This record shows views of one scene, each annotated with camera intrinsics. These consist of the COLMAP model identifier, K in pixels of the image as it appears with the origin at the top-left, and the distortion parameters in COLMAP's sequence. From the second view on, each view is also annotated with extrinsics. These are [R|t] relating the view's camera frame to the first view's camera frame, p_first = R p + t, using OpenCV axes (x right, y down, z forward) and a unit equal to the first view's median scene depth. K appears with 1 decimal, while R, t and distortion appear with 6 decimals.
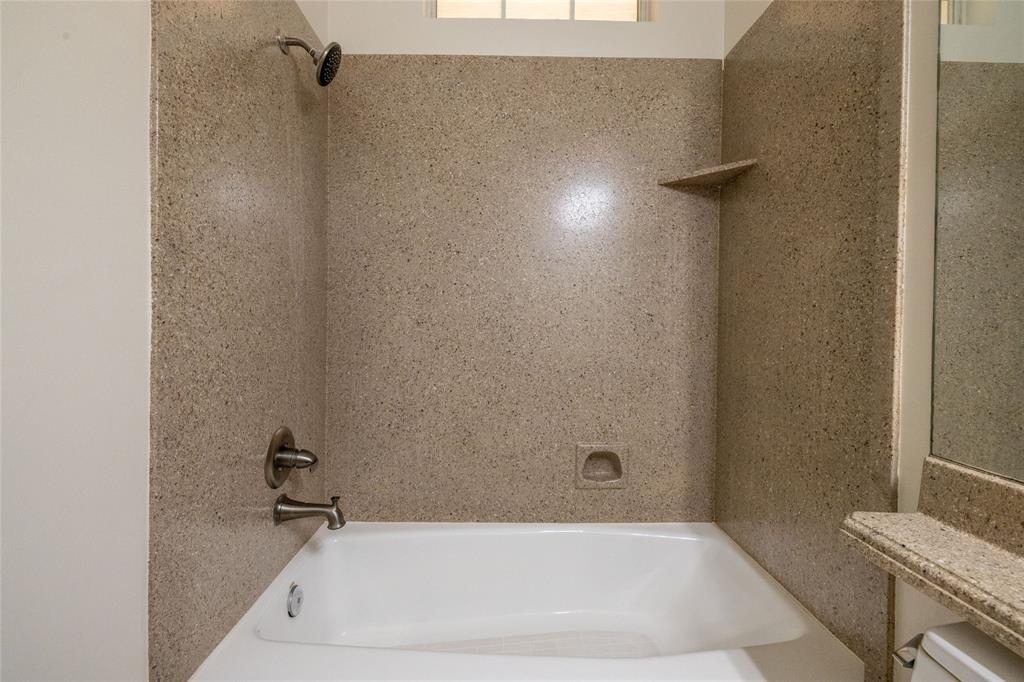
lens RADIAL K [[413.5, 0, 512.9], [0, 413.5, 326.2], [0, 0, 1]] dist [-0.000557, 0.000008]
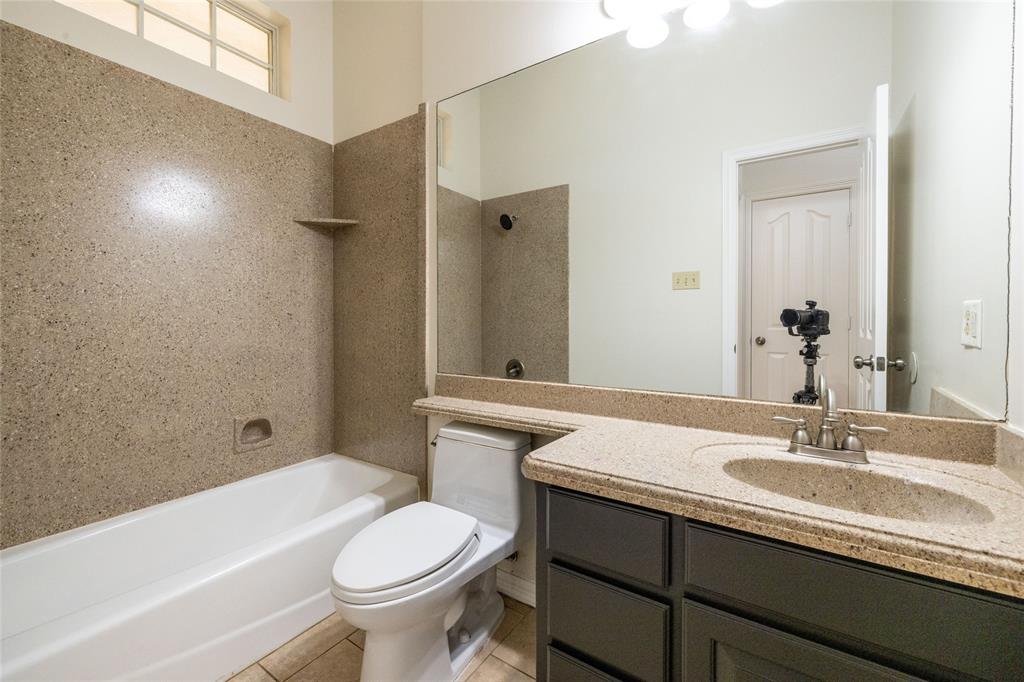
lens RADIAL K [[413.5, 0, 512.9], [0, 413.5, 326.2], [0, 0, 1]] dist [-0.000557, 0.000008]
pose [[0.542318, -0.022031, 0.839885, -0.439886], [0.015263, 0.999750, 0.016369, 0.000918], [-0.840035, 0.003942, 0.542518, -0.388861]]
